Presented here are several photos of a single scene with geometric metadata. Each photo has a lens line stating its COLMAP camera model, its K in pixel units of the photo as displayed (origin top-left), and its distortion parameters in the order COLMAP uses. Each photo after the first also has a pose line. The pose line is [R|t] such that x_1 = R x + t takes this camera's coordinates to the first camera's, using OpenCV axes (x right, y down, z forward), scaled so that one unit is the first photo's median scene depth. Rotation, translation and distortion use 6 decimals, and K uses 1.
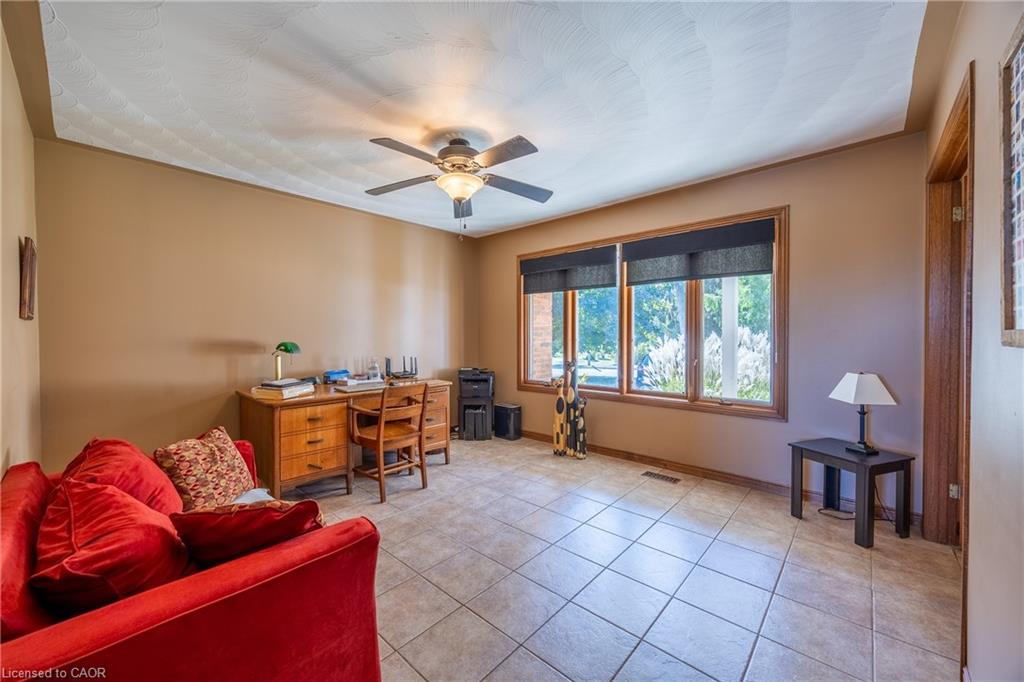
lens RADIAL K [[396.7, 0, 515.2], [0, 396.7, 339.7], [0, 0, 1]] dist [-0.000967, -0.000258]
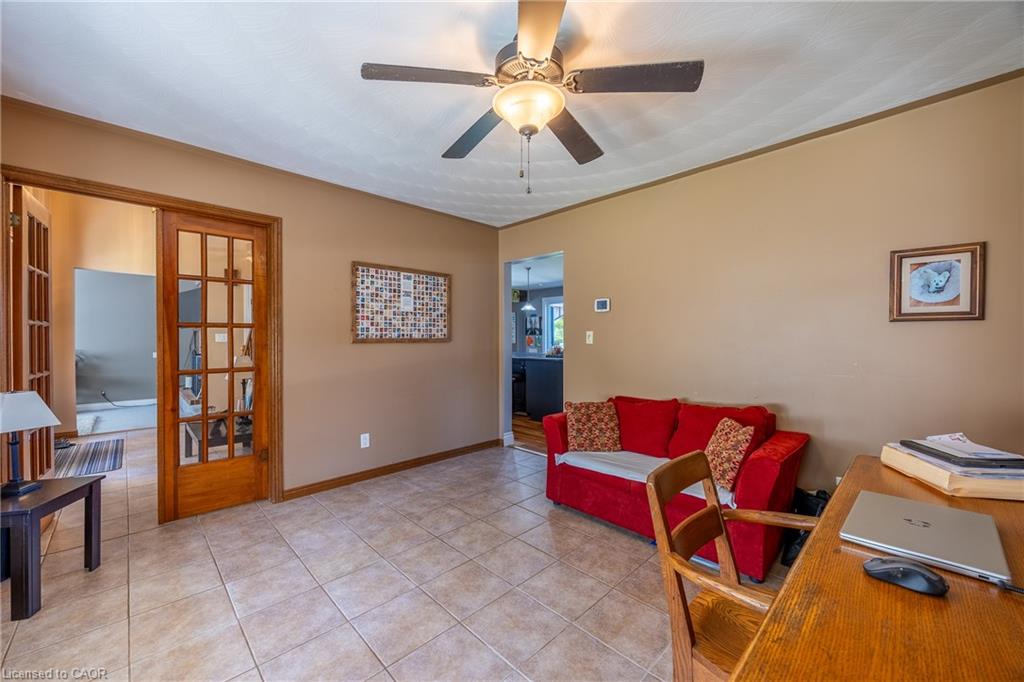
lens RADIAL K [[396.7, 0, 509.6], [0, 396.7, 339.7], [0, 0, 1]] dist [-0.000967, -0.000258]
pose [[-0.997354, 0.004038, 0.072583, -0.171553], [0.005805, 0.999691, 0.024152, -0.034738], [-0.072463, 0.024510, -0.997070, 1.877751]]
